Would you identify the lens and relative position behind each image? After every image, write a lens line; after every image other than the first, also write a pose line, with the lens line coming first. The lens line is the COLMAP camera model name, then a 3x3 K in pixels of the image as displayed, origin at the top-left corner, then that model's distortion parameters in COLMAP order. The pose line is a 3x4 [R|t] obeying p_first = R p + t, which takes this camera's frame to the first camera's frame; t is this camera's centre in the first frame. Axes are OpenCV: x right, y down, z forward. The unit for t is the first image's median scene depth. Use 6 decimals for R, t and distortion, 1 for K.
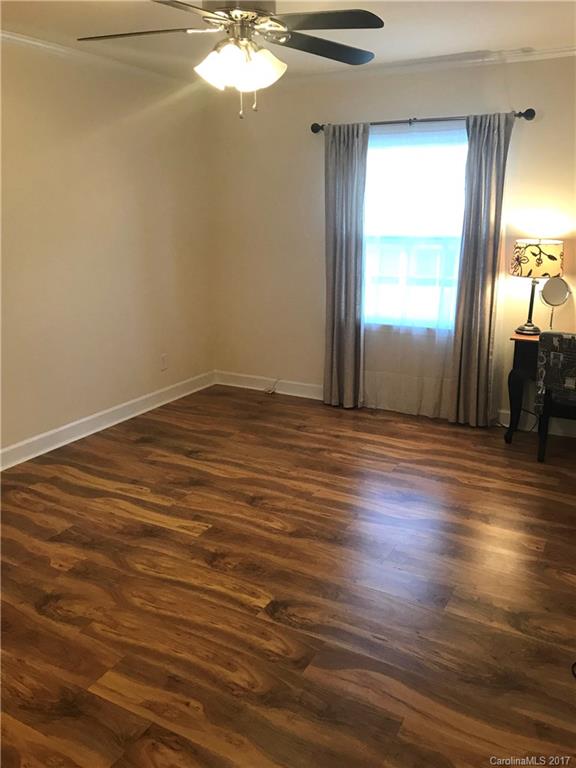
lens RADIAL K [[633.0, 0, 287.8], [0, 633.0, 379.0], [0, 0, 1]] dist [0.013643, -0.006356]
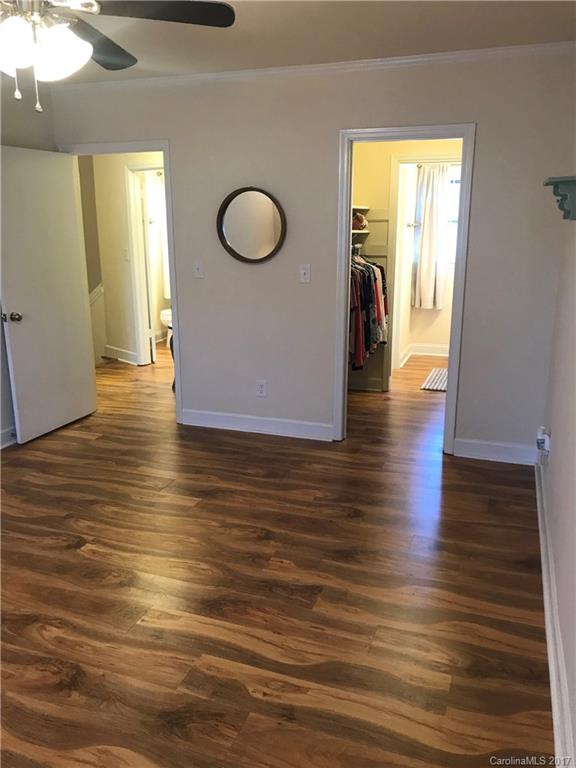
lens RADIAL K [[633.0, 0, 287.8], [0, 633.0, 379.0], [0, 0, 1]] dist [0.013643, -0.006356]
pose [[-0.987596, 0.043377, -0.150905, -0.217419], [-0.035843, 0.873425, 0.485638, -0.462138], [0.152870, 0.485023, -0.861036, 1.703520]]
